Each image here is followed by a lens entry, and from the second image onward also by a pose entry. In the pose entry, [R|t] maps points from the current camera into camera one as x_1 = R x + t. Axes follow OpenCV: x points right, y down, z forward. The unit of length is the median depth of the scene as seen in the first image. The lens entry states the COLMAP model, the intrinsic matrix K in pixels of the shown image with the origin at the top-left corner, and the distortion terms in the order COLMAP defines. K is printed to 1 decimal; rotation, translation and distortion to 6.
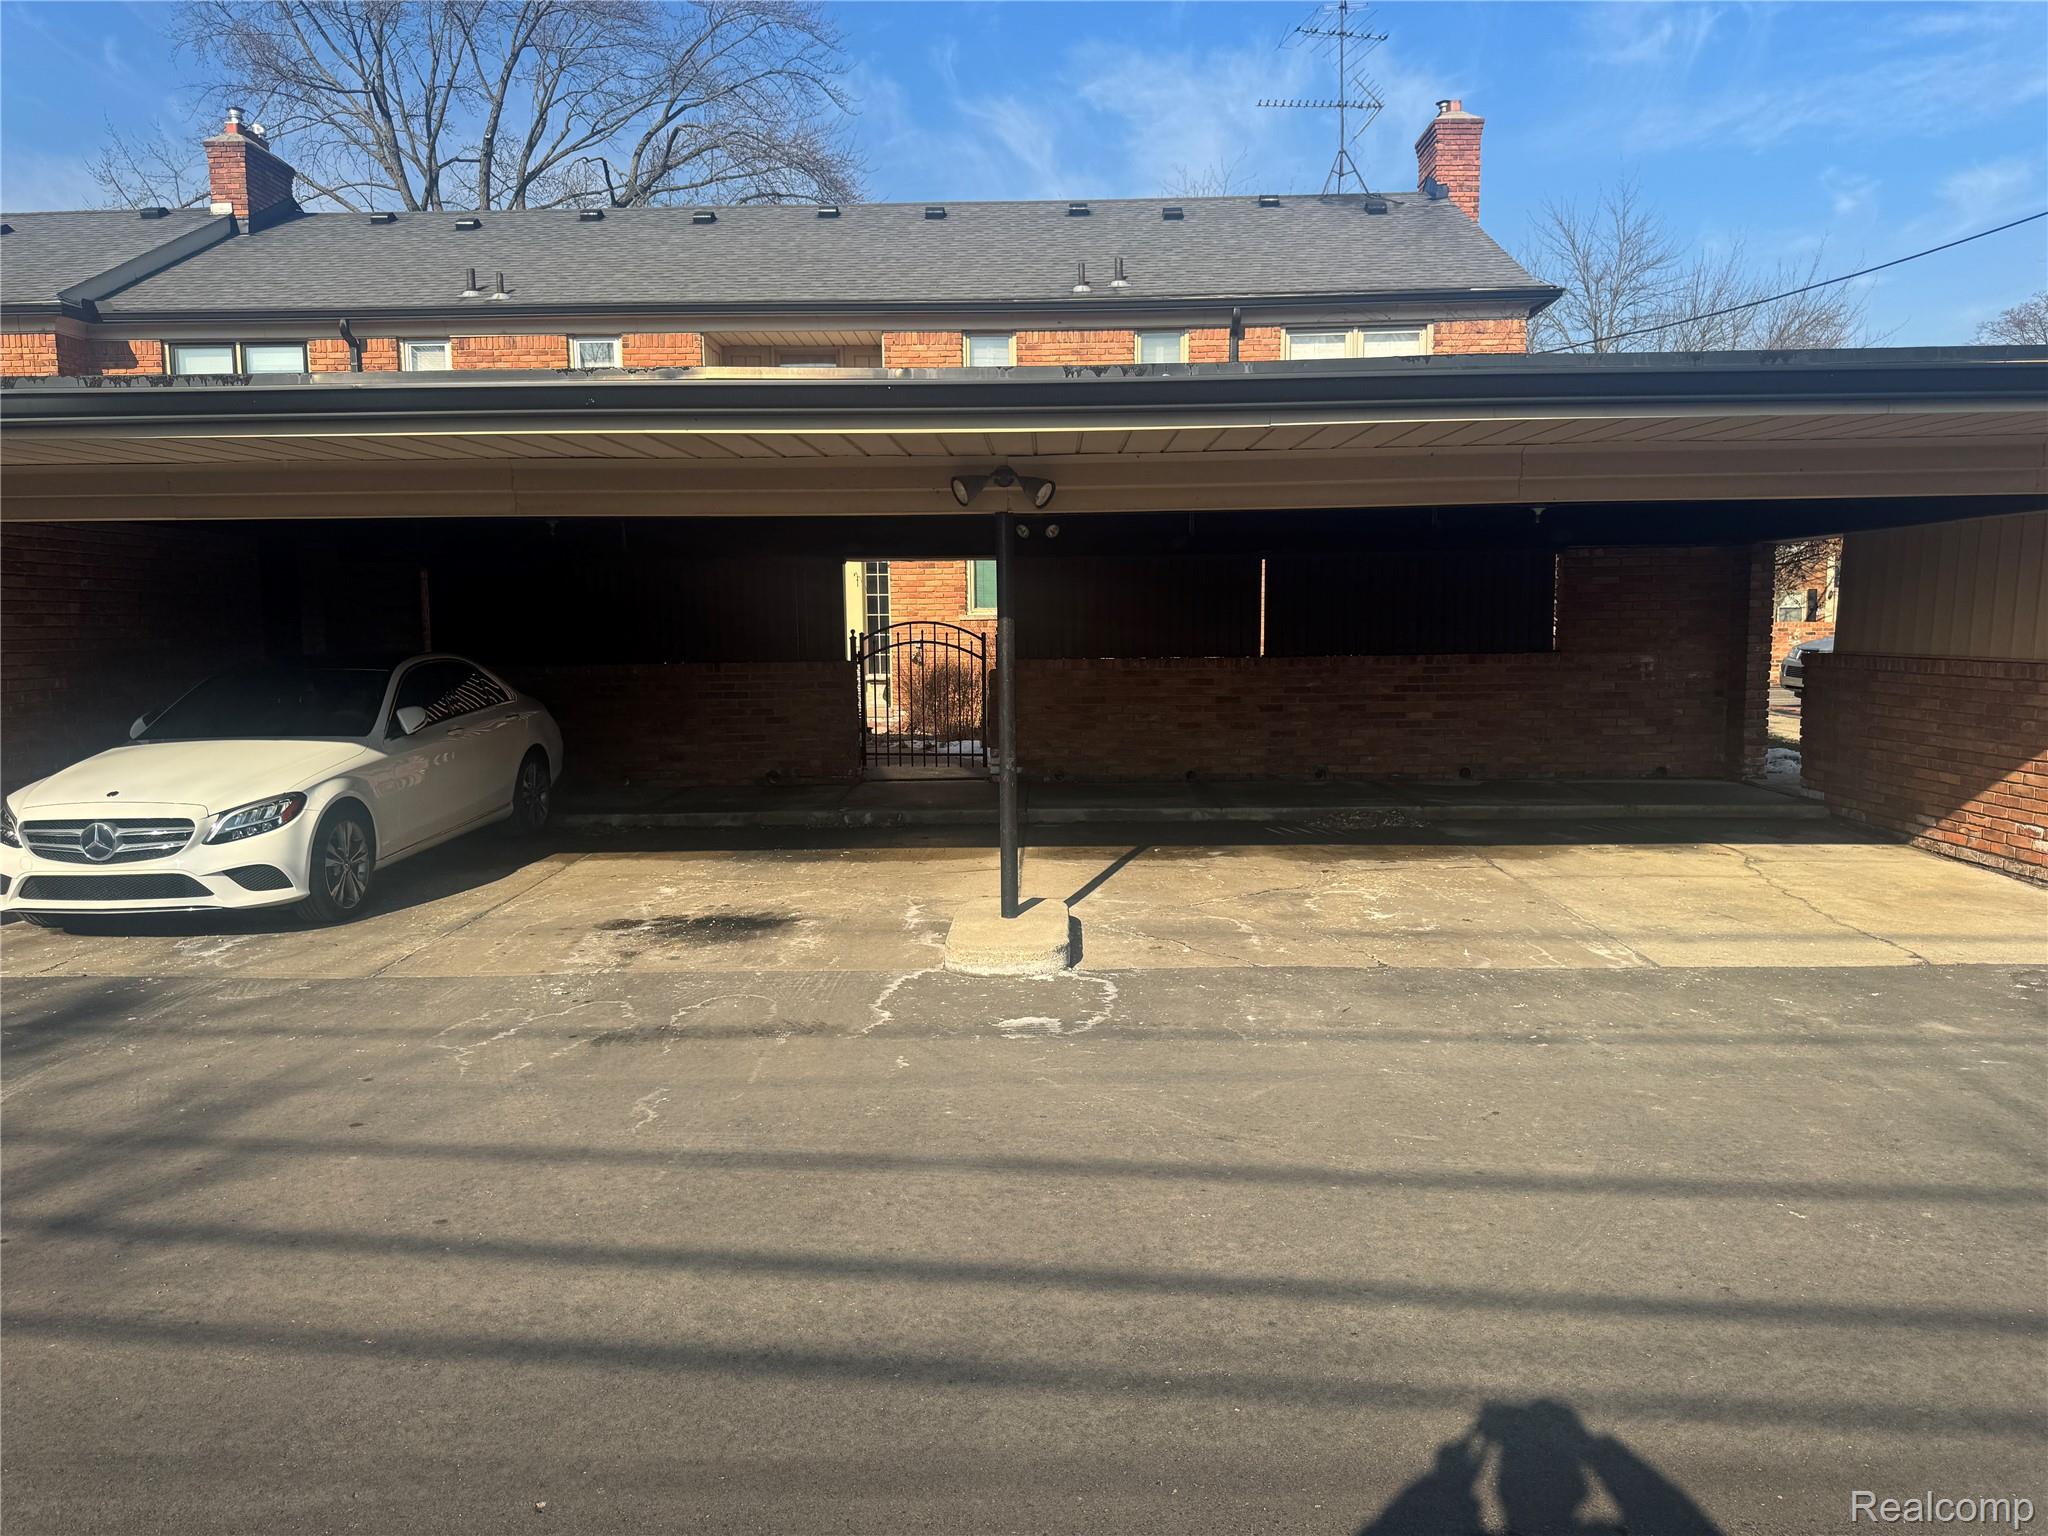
lens RADIAL K [[1443.1, 0, 1027.1], [0, 1443.1, 770.8], [0, 0, 1]] dist [0.008732, -0.005200]
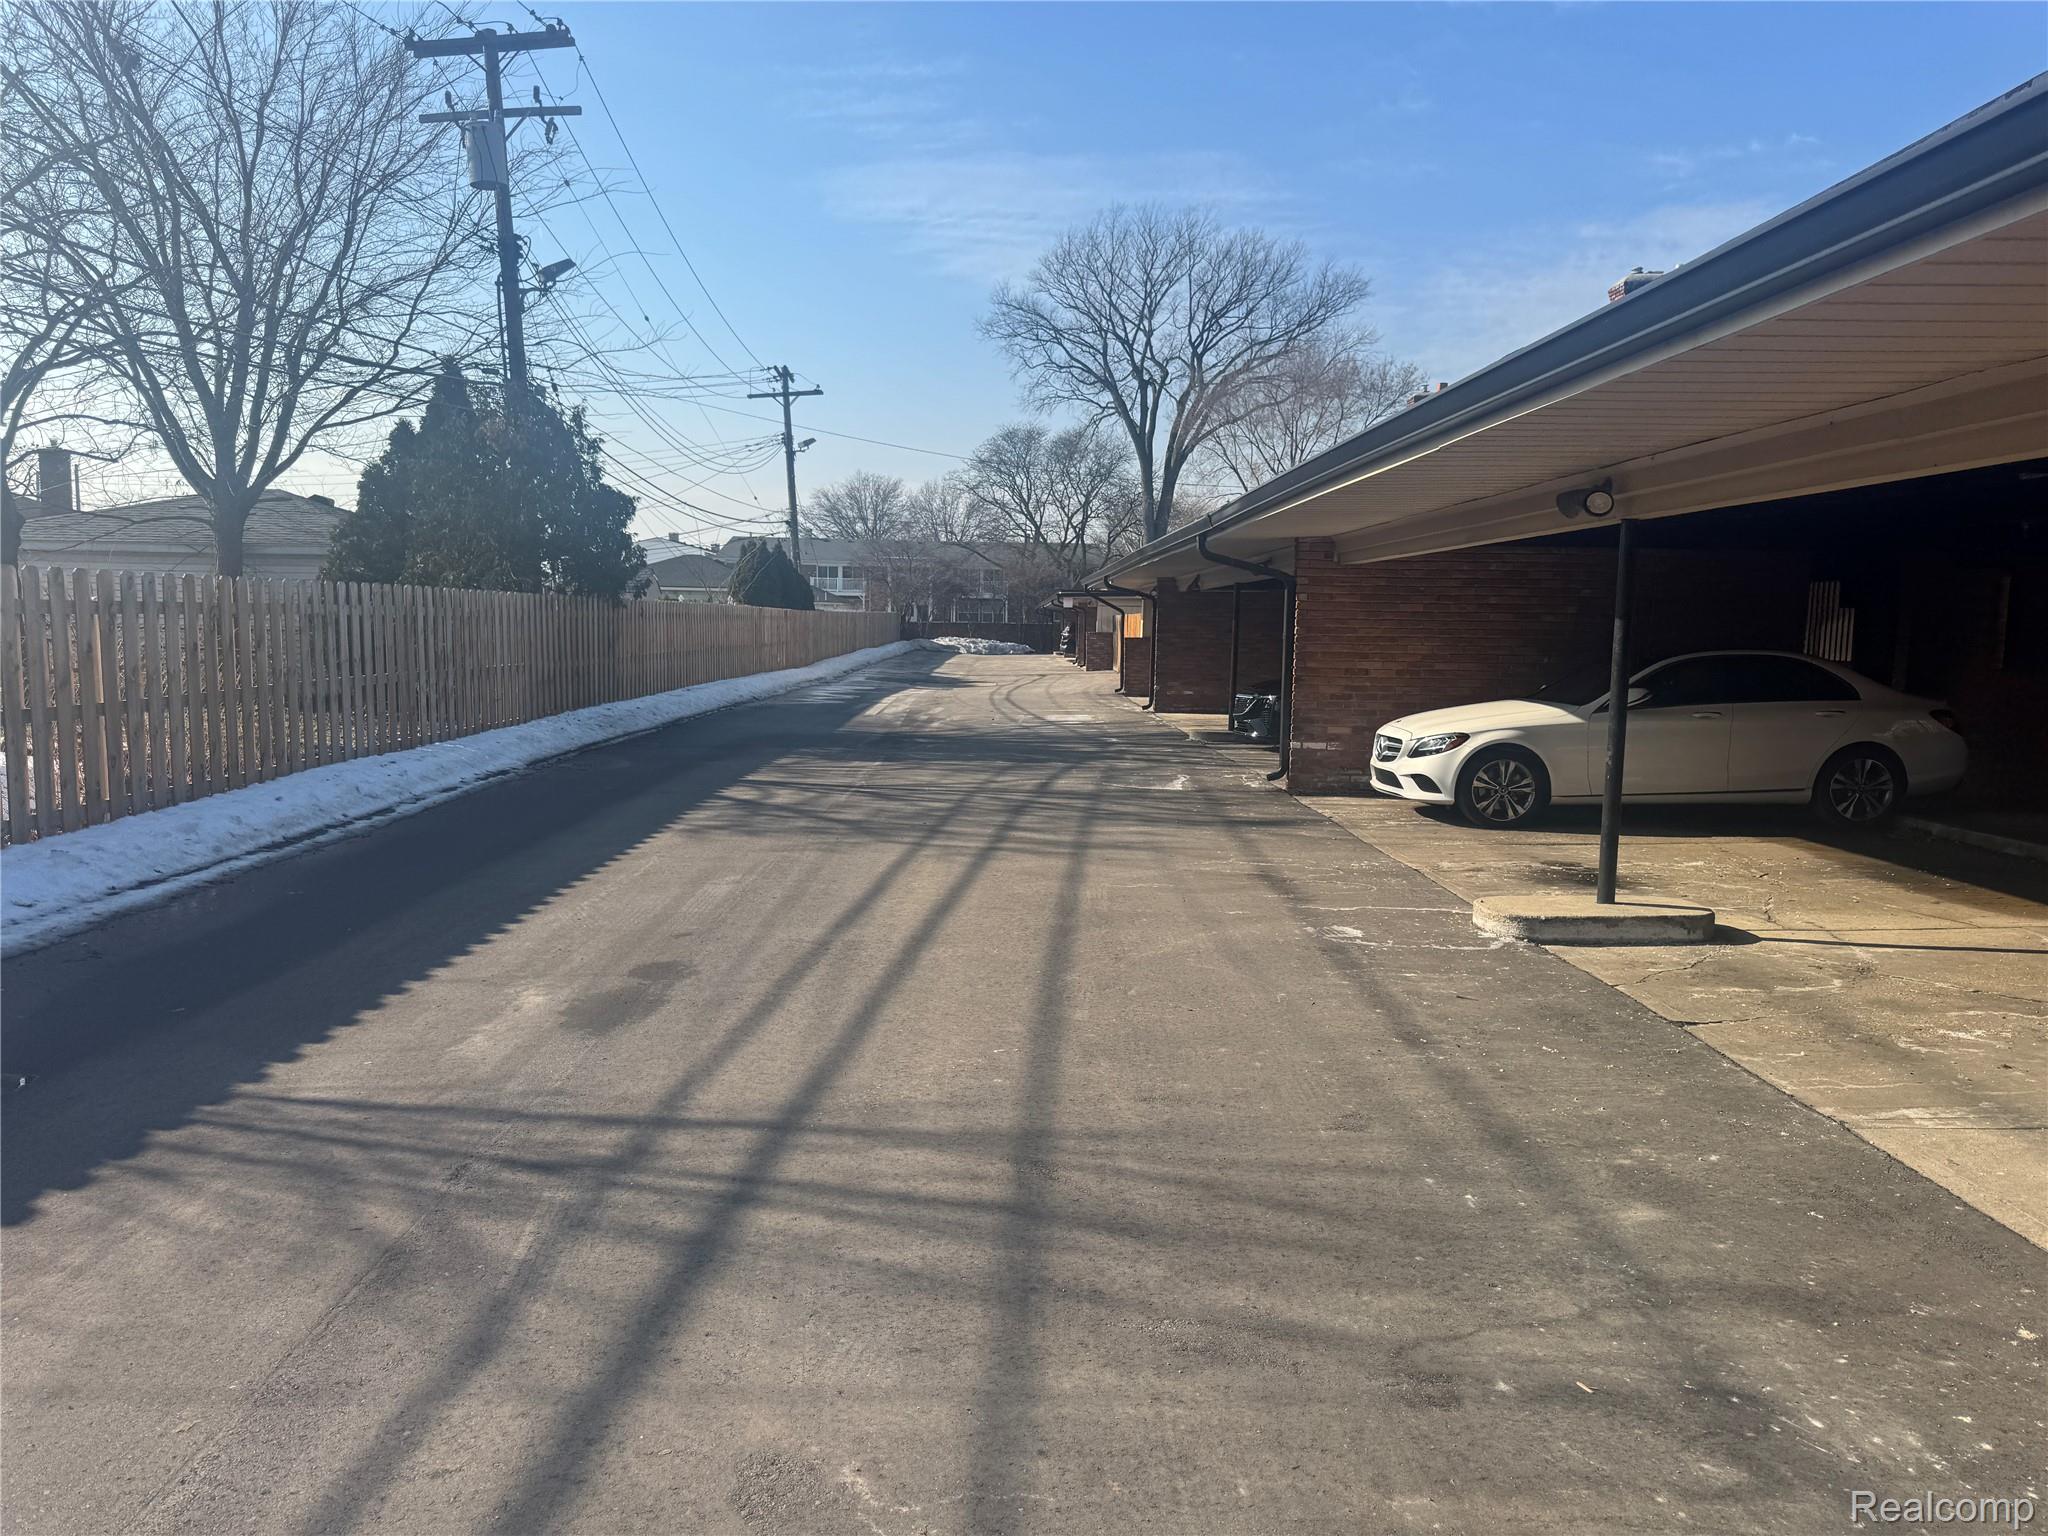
lens RADIAL K [[1443.1, 0, 1026.8], [0, 1443.1, 765.3], [0, 0, 1]] dist [0.008732, -0.005200]
pose [[0.048617, 0.115626, -0.992102, 1.309332], [-0.120241, 0.986731, 0.109108, -0.083326], [0.991554, 0.113986, 0.061875, 0.633172]]
